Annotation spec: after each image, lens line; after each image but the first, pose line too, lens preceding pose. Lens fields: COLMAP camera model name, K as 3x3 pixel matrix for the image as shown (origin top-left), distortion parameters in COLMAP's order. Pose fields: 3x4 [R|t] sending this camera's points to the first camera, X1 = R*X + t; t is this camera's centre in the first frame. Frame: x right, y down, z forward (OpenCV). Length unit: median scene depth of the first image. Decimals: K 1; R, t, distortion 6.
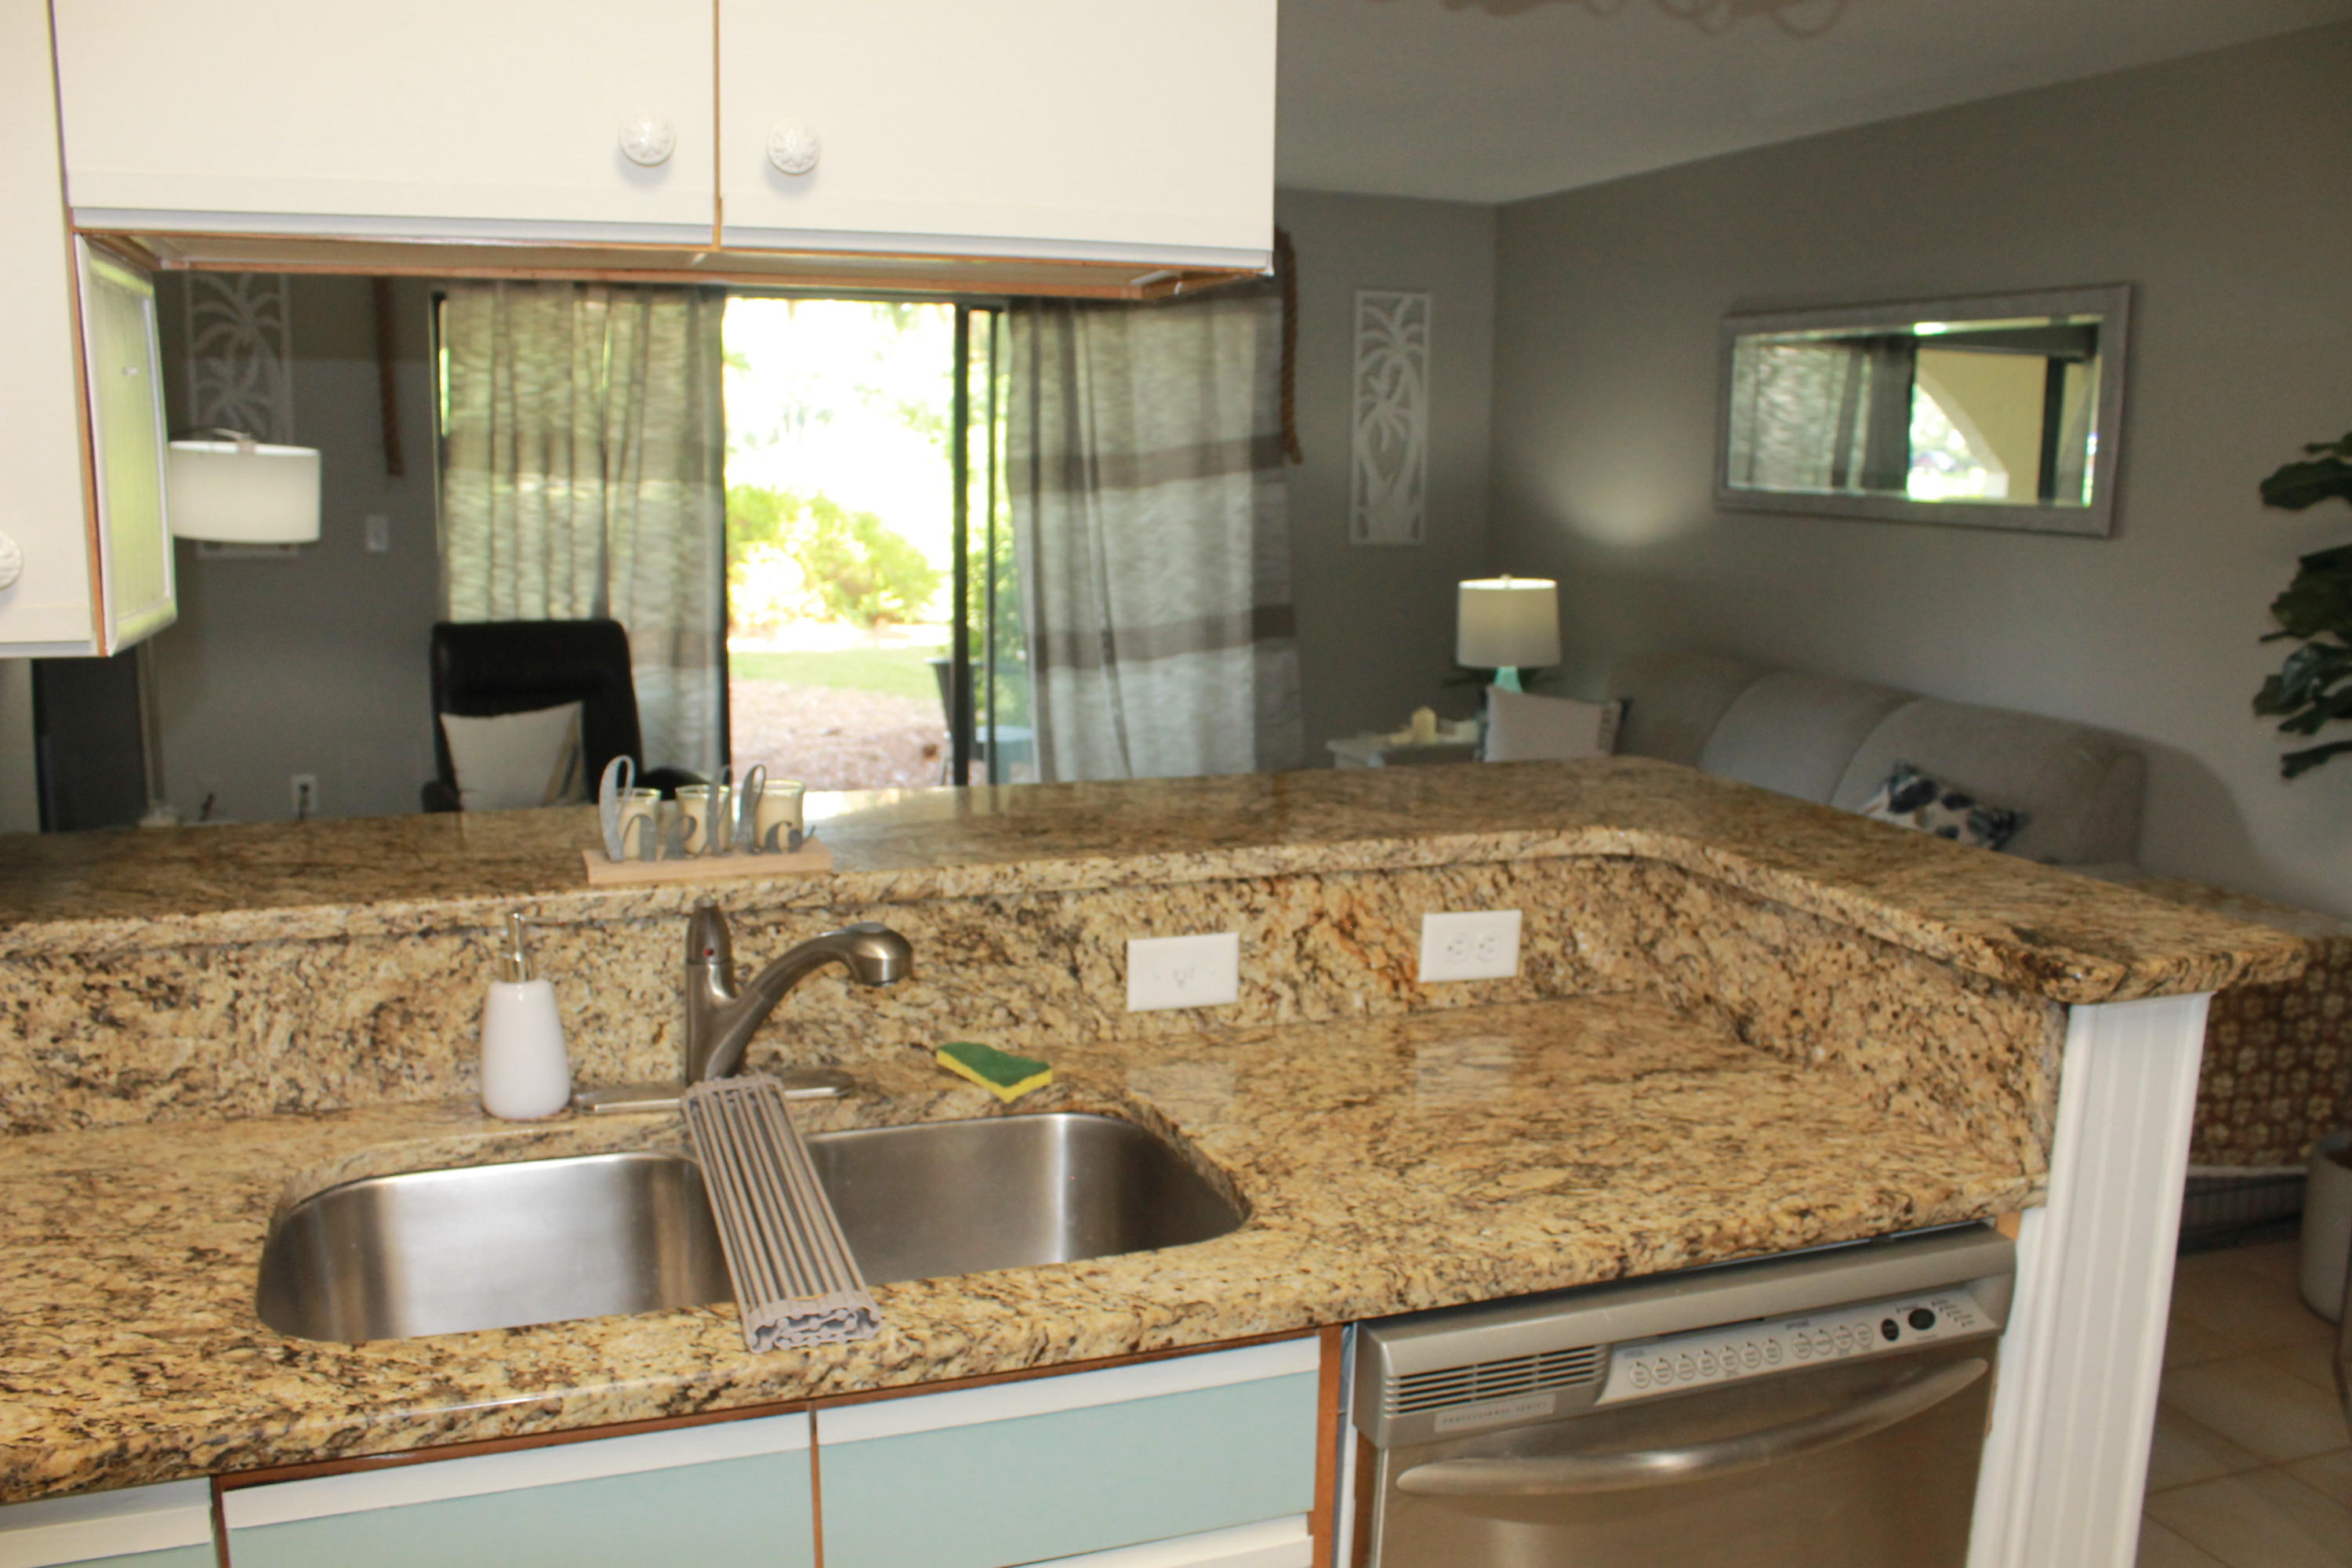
lens RADIAL K [[1977.5, 0, 1195.4], [0, 1977.5, 793.2], [0, 0, 1]] dist [-0.149496, 0.122998]
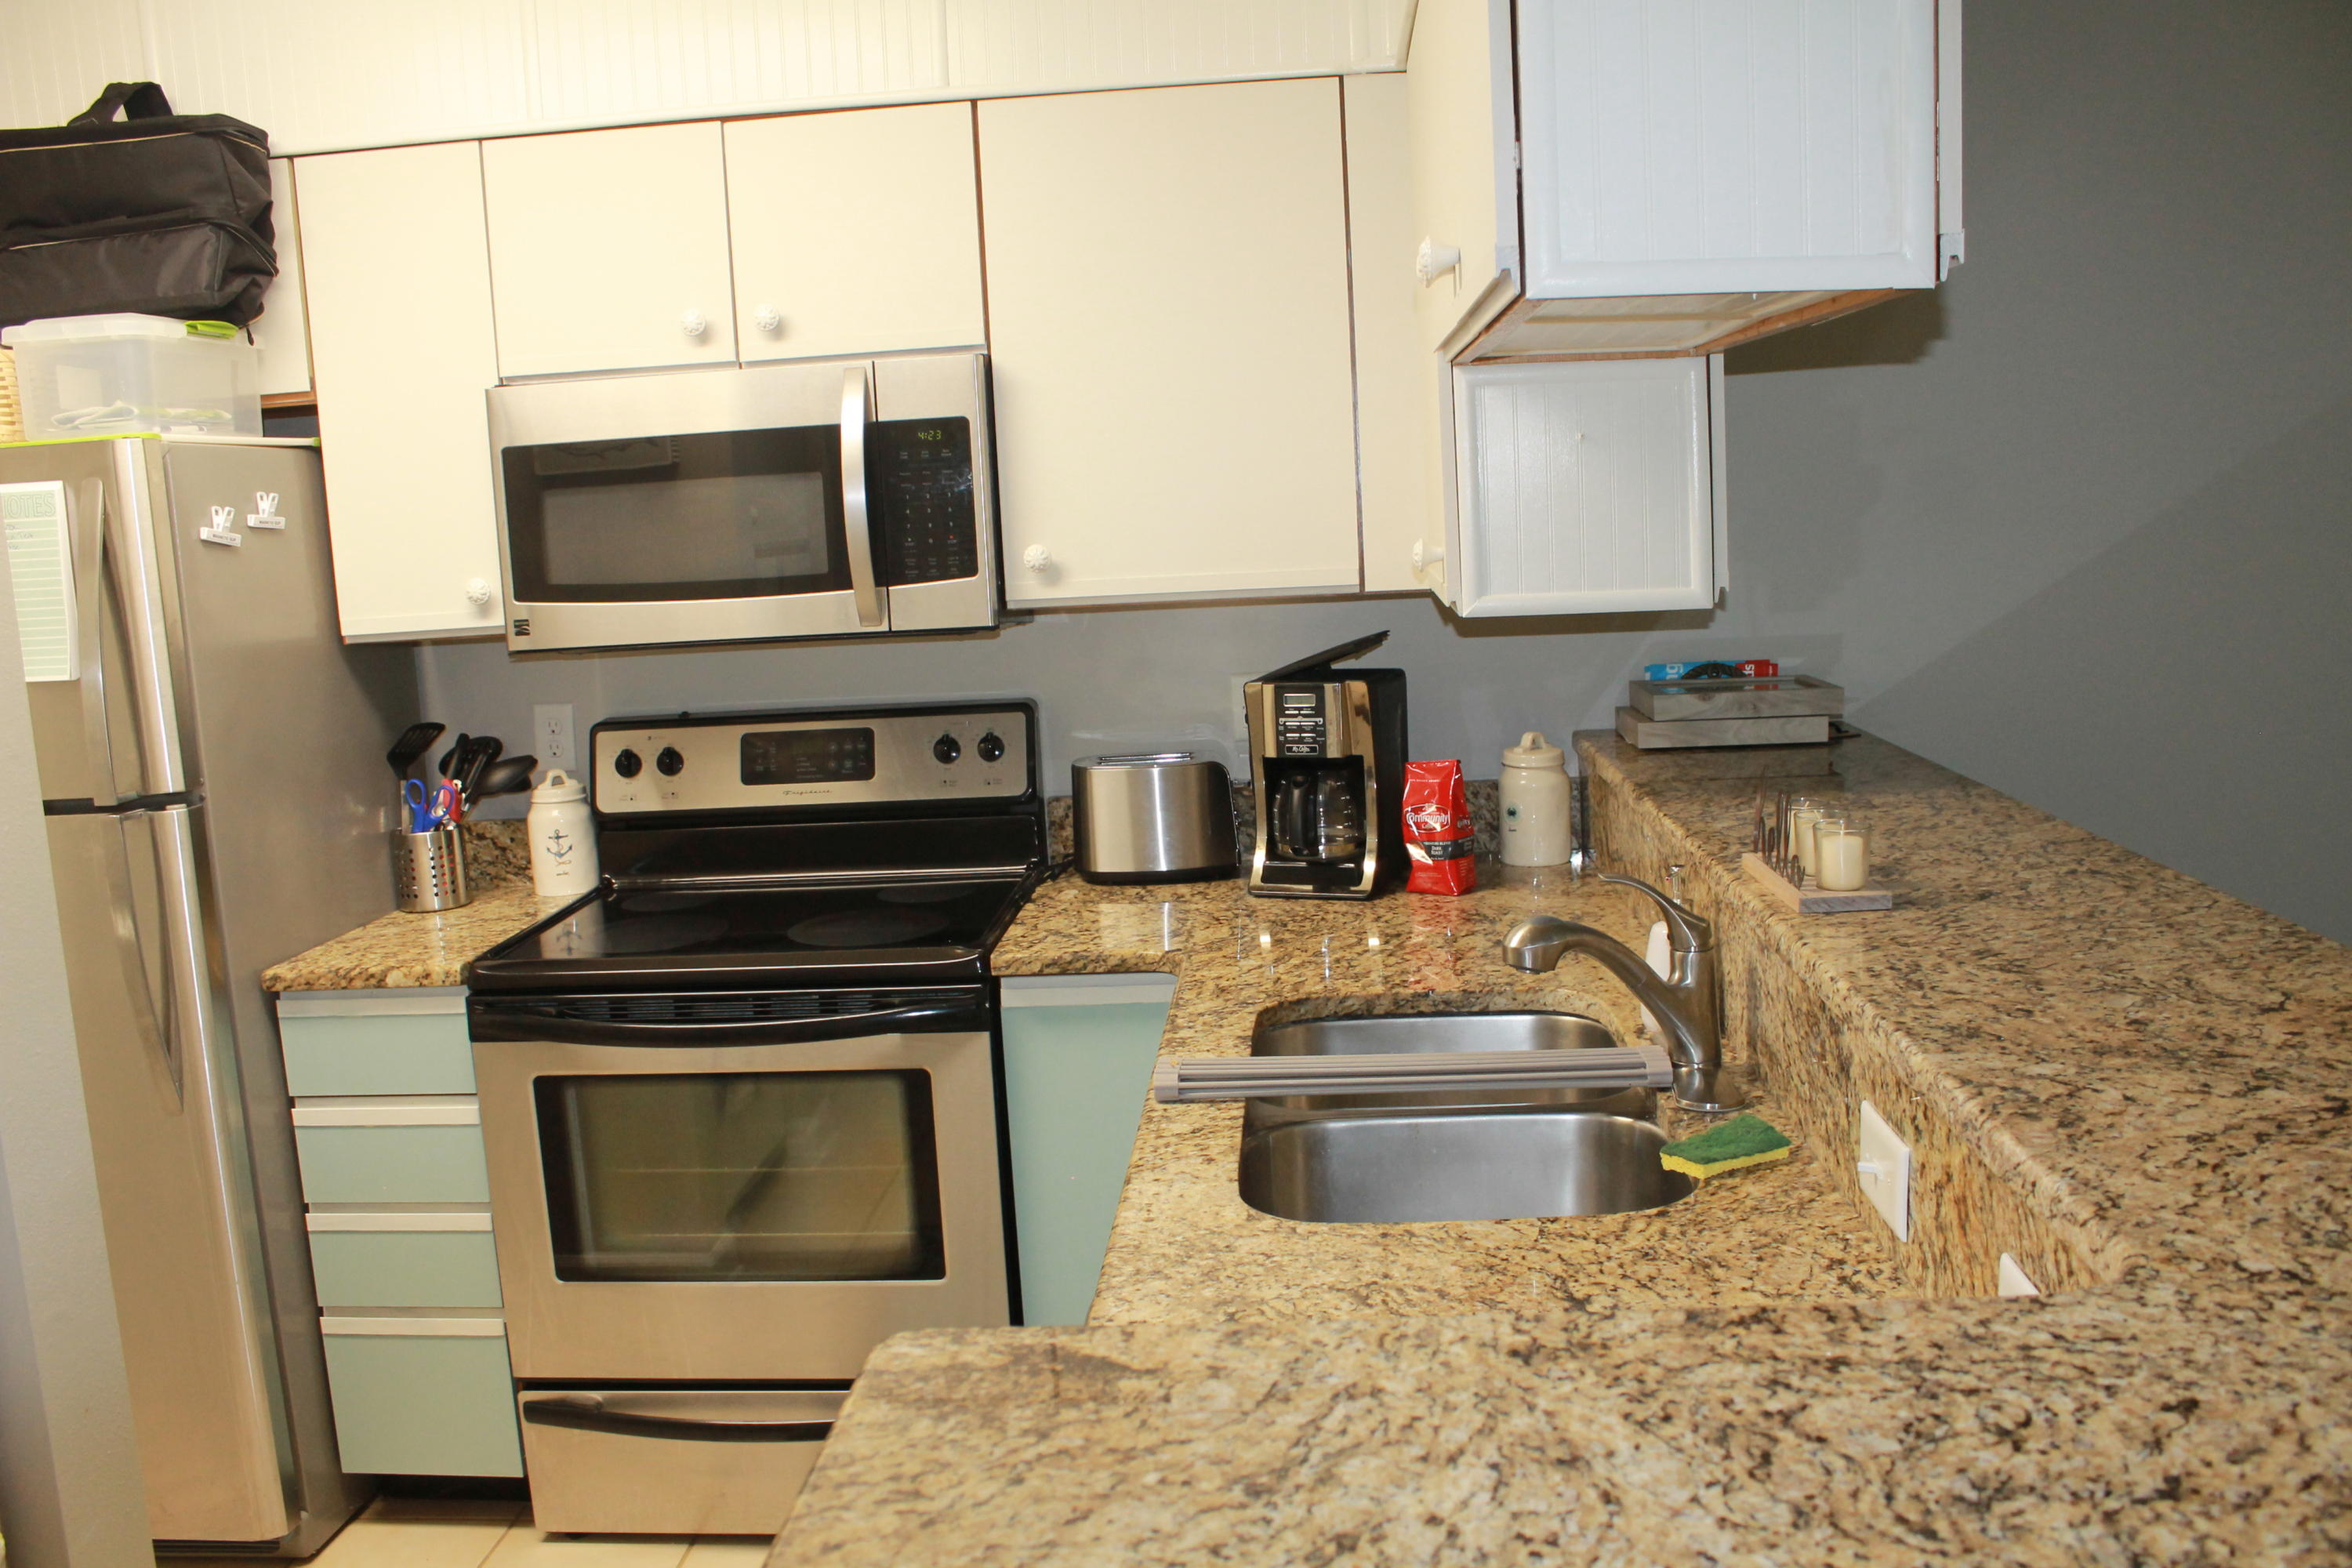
lens RADIAL K [[1977.5, 0, 1178.0], [0, 1977.5, 786.1], [0, 0, 1]] dist [-0.149496, 0.122998]
pose [[-0.399218, 0.141908, -0.905808, 1.063093], [-0.118984, 0.971576, 0.204652, -0.243356], [0.909103, 0.189477, -0.370985, 1.403086]]
